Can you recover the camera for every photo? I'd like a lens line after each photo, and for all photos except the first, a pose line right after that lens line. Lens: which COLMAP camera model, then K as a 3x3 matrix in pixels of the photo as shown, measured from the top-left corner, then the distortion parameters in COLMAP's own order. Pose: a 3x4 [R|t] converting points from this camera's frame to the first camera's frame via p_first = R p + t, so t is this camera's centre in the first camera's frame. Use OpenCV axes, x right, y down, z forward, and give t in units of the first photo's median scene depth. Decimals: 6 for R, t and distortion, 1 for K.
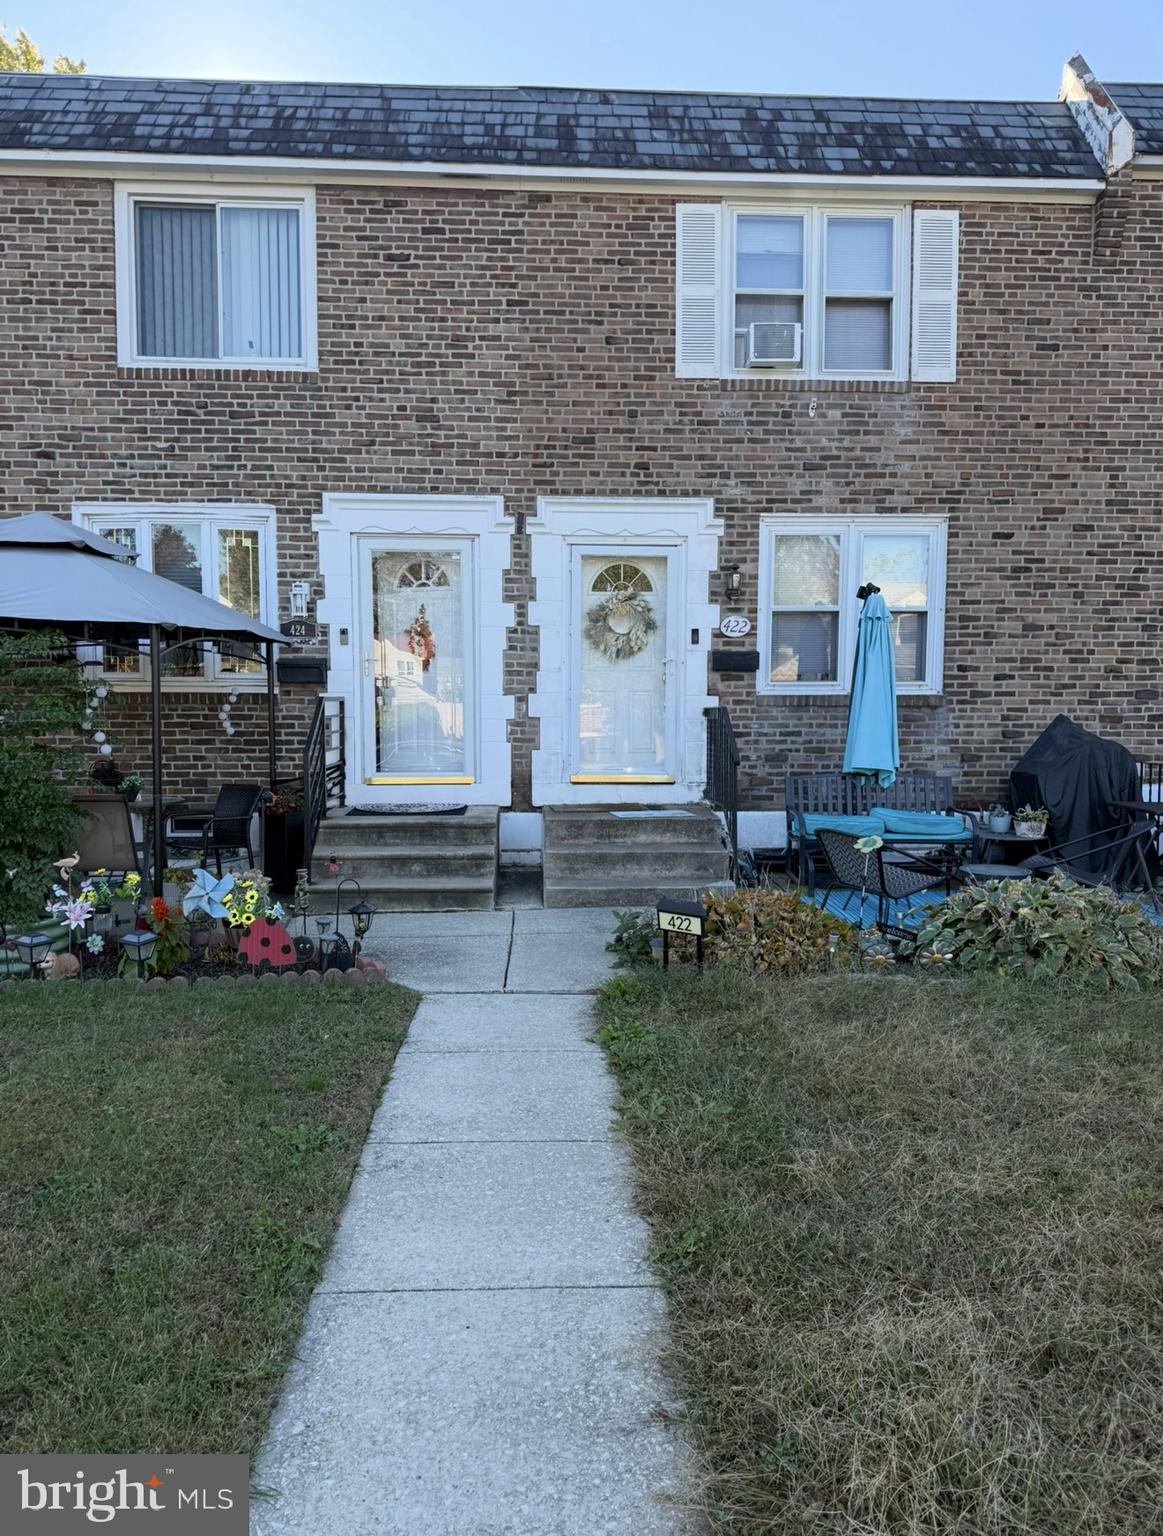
lens RADIAL K [[1083.4, 0, 583.3], [0, 1083.4, 764.2], [0, 0, 1]] dist [0.001500, -0.014184]
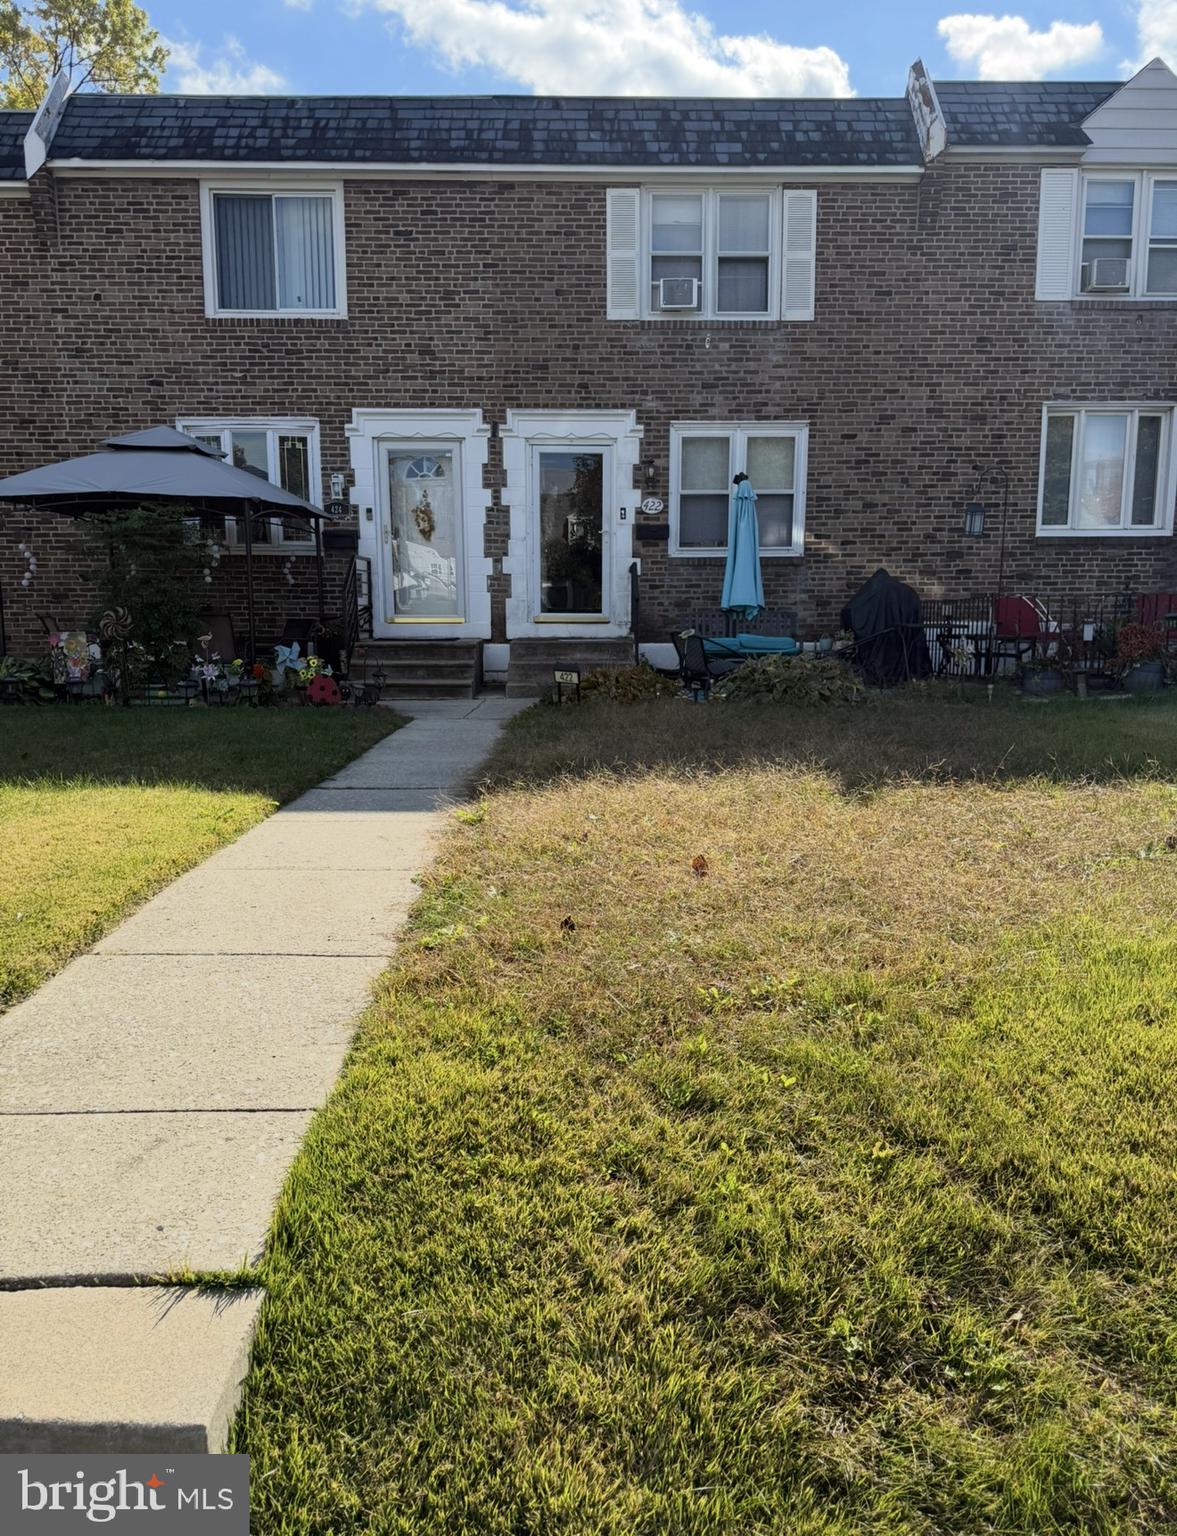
lens RADIAL K [[1134.4, 0, 585.3], [0, 1134.4, 782.2], [0, 0, 1]] dist [0.010742, -0.039152]
pose [[0.999098, 0.005177, -0.042147, 0.121224], [-0.001326, 0.995859, 0.090899, 0.093417], [0.042443, -0.090761, 0.994968, -0.477665]]
